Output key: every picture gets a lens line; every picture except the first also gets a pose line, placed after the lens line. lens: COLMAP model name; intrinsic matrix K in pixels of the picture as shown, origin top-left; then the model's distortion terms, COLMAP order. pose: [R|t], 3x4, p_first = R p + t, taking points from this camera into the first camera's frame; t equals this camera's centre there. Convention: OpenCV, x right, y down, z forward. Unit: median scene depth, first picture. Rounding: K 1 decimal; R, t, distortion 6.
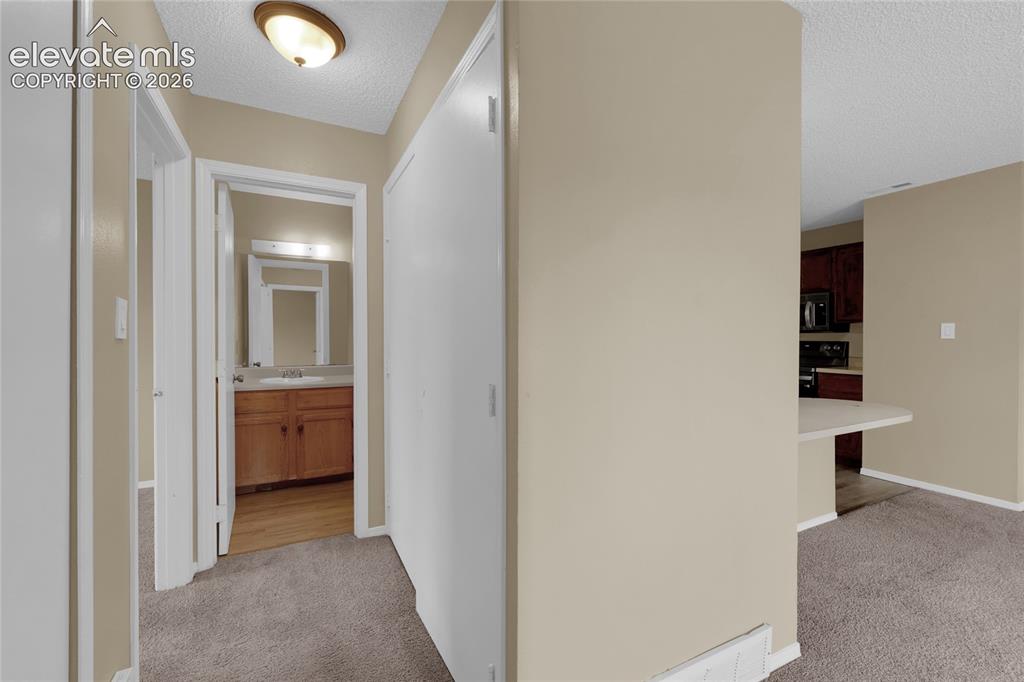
lens RADIAL K [[439.5, 0, 512.0], [0, 439.5, 341.0], [0, 0, 1]] dist [0.000309, 0.000022]
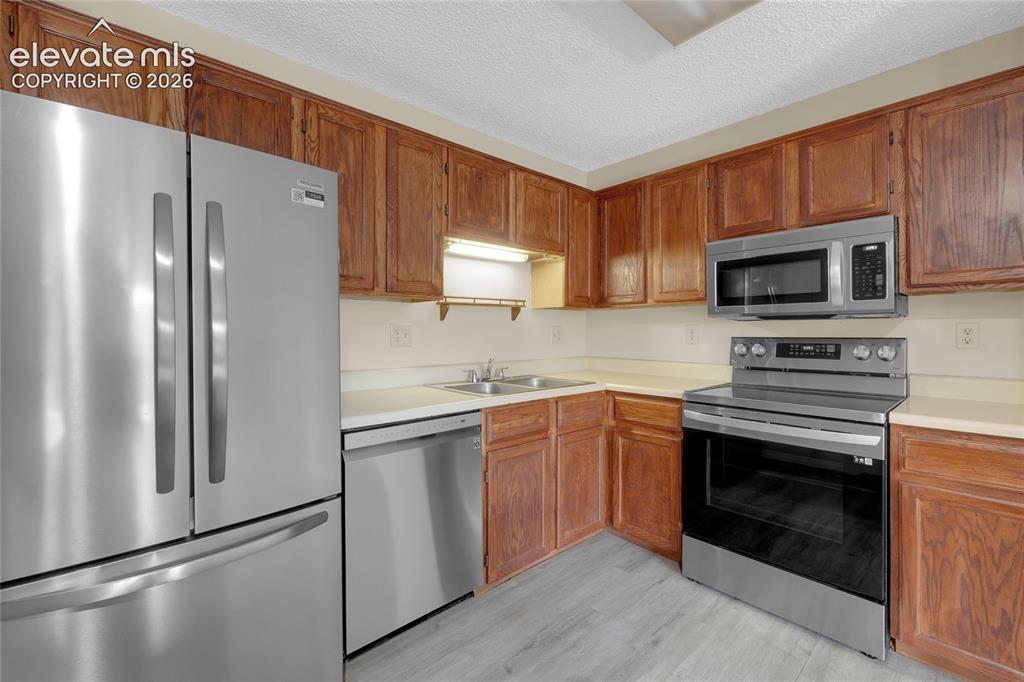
lens RADIAL K [[439.5, 0, 512.0], [0, 439.5, 341.0], [0, 0, 1]] dist [0.000309, 0.000022]
pose [[0.966361, -0.005579, 0.257128, 0.293935], [0.002834, 0.999935, 0.011045, -0.002012], [-0.257173, -0.009945, 0.966314, 0.720806]]
